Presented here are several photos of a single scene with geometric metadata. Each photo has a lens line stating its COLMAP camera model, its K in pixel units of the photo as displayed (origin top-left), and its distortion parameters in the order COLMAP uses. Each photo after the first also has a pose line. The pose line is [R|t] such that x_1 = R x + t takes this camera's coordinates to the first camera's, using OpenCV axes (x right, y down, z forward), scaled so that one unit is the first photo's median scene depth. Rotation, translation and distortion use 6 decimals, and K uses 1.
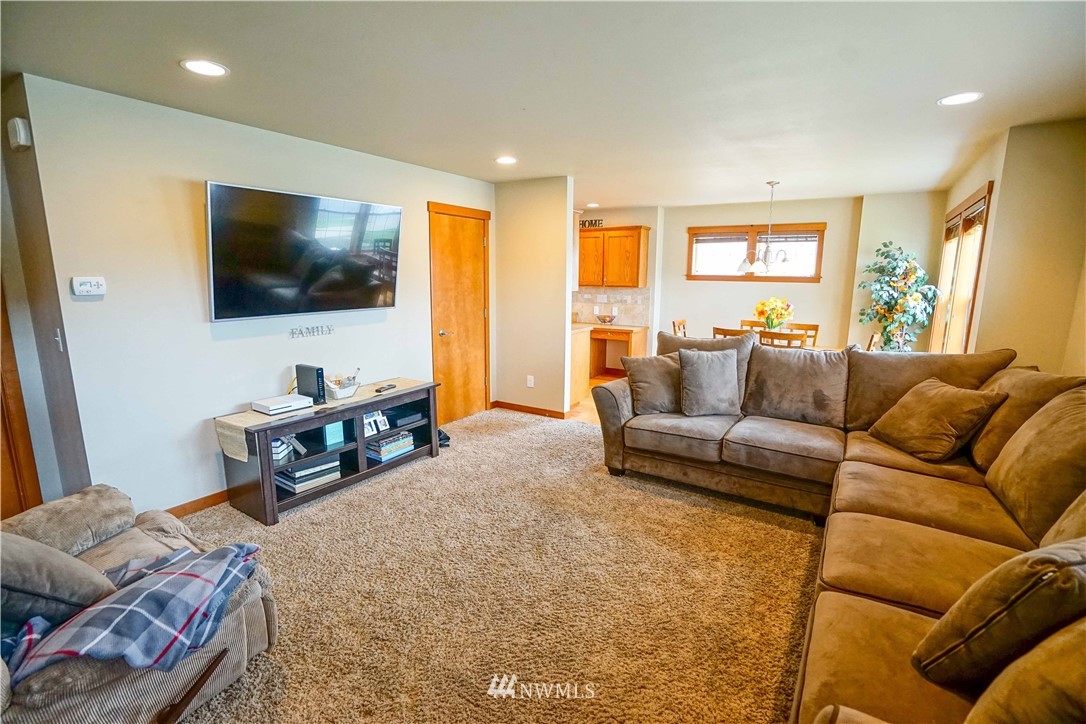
lens RADIAL K [[492.6, 0, 548.7], [0, 492.6, 365.1], [0, 0, 1]] dist [-0.035589, 0.008031]
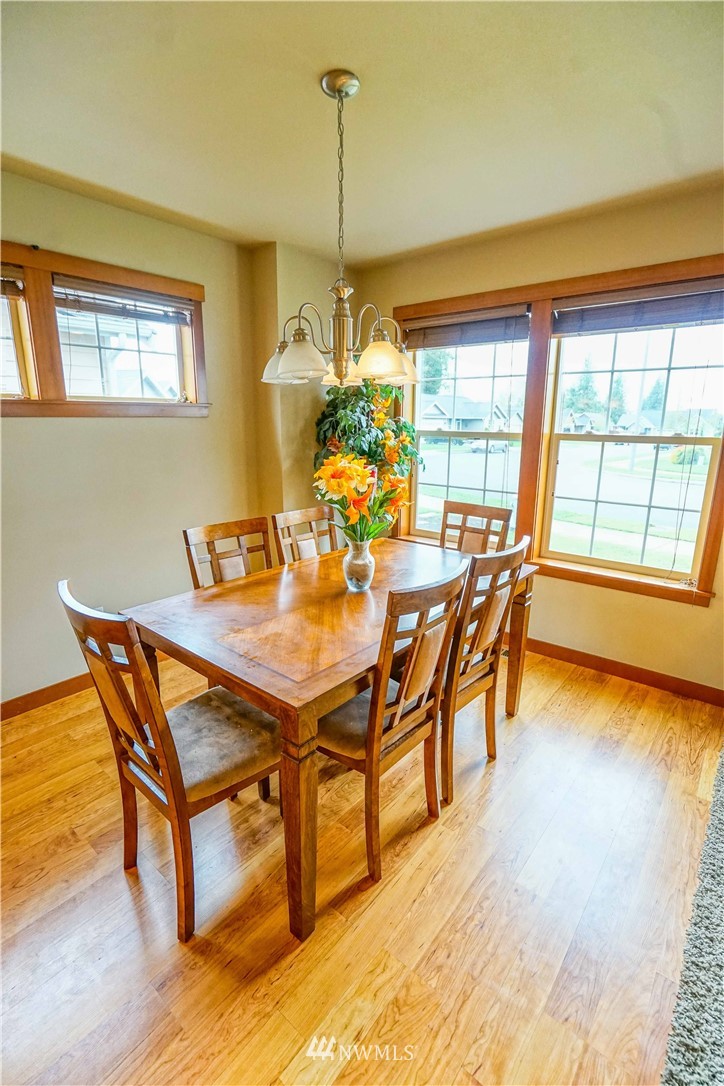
lens RADIAL K [[492.6, 0, 360.2], [0, 492.6, 541.7], [0, 0, 1]] dist [-0.035589, 0.008031]
pose [[0.135009, -0.248234, 0.959246, 0.128196], [0.178685, 0.958337, 0.222850, -0.227370], [-0.974600, 0.141316, 0.173740, 1.366407]]
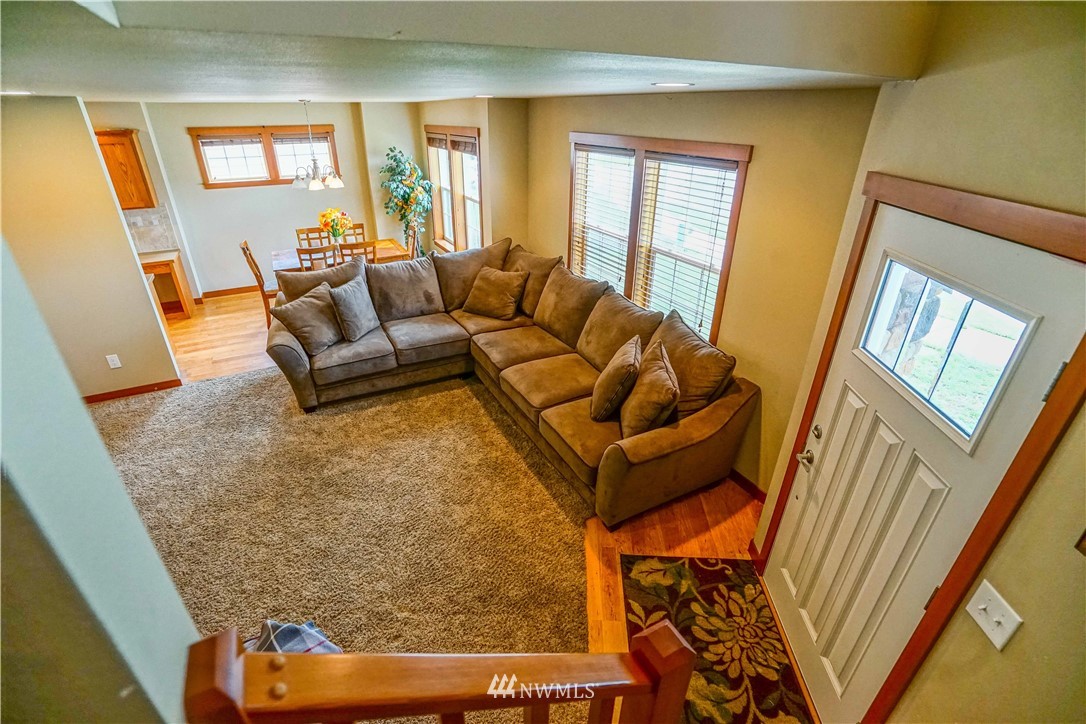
lens RADIAL K [[492.6, 0, 530.9], [0, 492.6, 361.2], [0, 0, 1]] dist [-0.035589, 0.008031]
pose [[0.516657, -0.396427, 0.758888, -0.427941], [0.161312, 0.915549, 0.368440, -0.226195], [-0.840859, -0.067940, 0.536973, -0.027707]]
